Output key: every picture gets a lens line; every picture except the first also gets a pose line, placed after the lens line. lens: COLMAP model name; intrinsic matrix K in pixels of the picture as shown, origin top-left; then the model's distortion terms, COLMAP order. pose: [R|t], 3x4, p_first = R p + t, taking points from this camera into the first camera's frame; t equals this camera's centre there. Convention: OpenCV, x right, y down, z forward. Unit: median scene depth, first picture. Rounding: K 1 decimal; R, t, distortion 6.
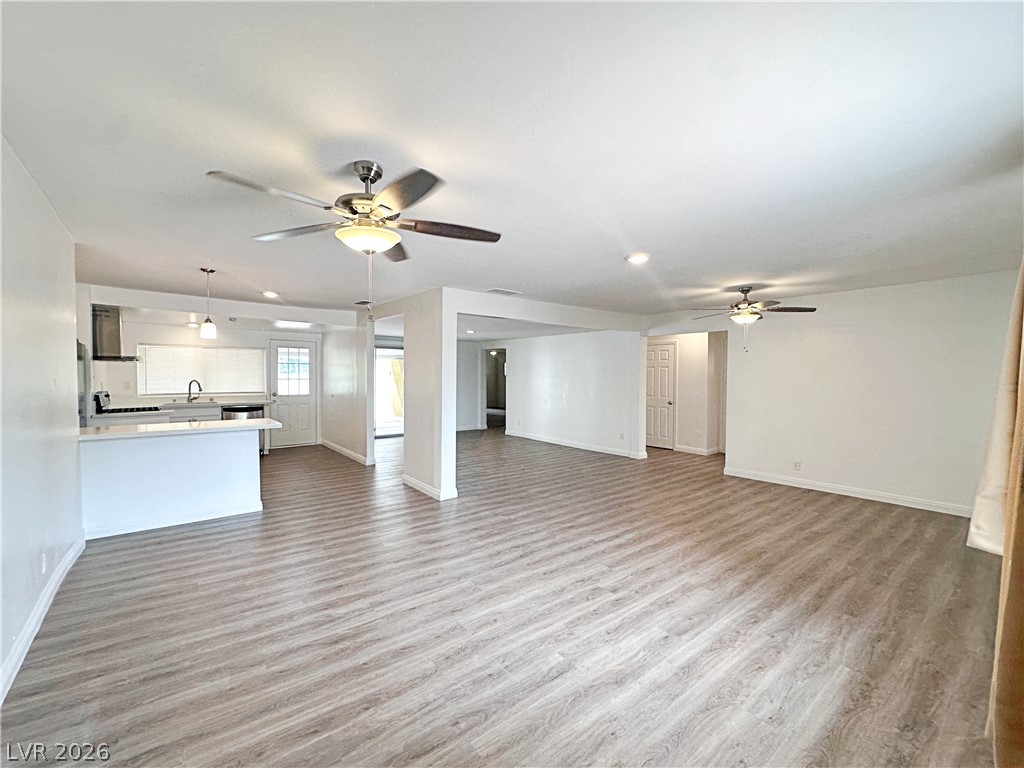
lens RADIAL K [[419.5, 0, 512.0], [0, 419.5, 384.0], [0, 0, 1]] dist [-0.001492, -0.000067]
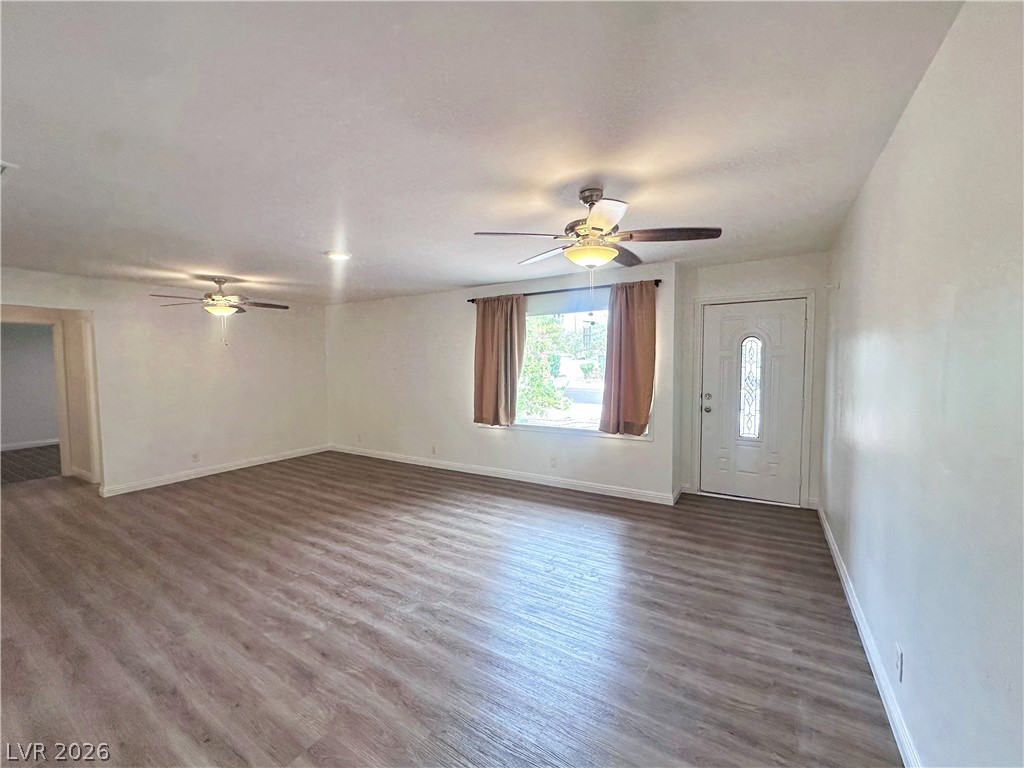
lens RADIAL K [[419.5, 0, 512.0], [0, 419.5, 384.0], [0, 0, 1]] dist [-0.001492, -0.000067]
pose [[-0.330834, -0.052100, 0.942250, -0.603252], [0.028760, 0.997454, 0.065251, -0.030572], [-0.943250, 0.048686, -0.328494, 0.697299]]
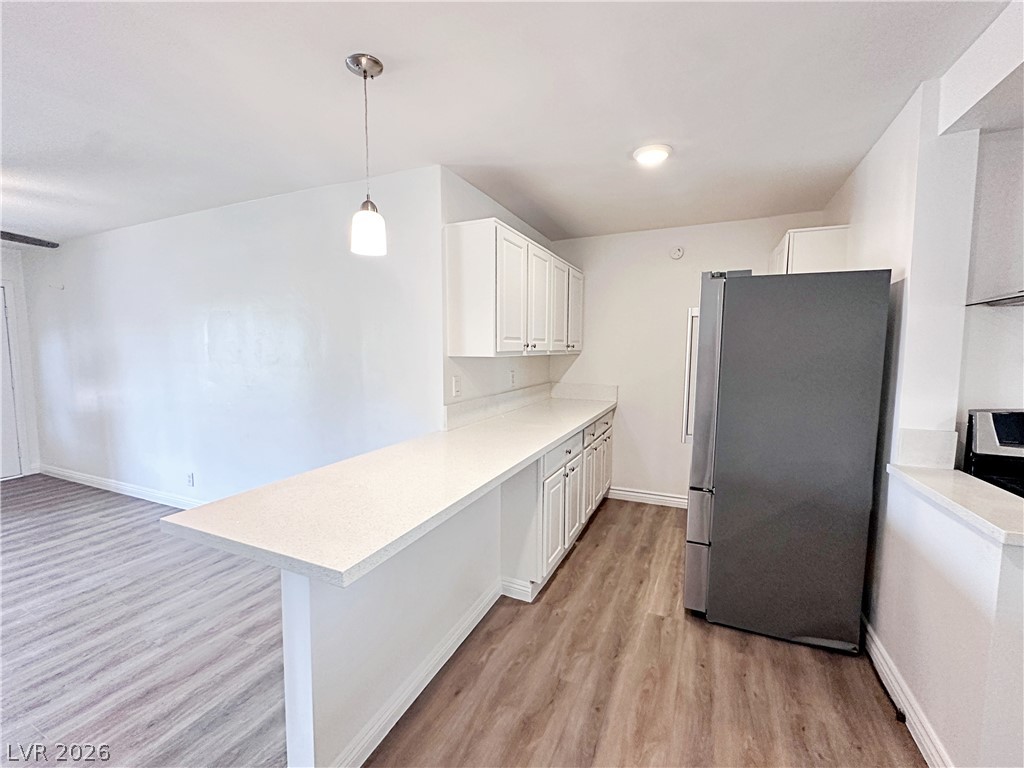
lens RADIAL K [[428.8, 0, 512.0], [0, 428.8, 384.0], [0, 0, 1]] dist [-0.004211, -0.000338]
pose [[-0.893934, 0.033165, -0.446969, -0.575374], [-0.013420, 0.994831, 0.100657, -0.028410], [0.447997, 0.095979, -0.888868, 1.230398]]
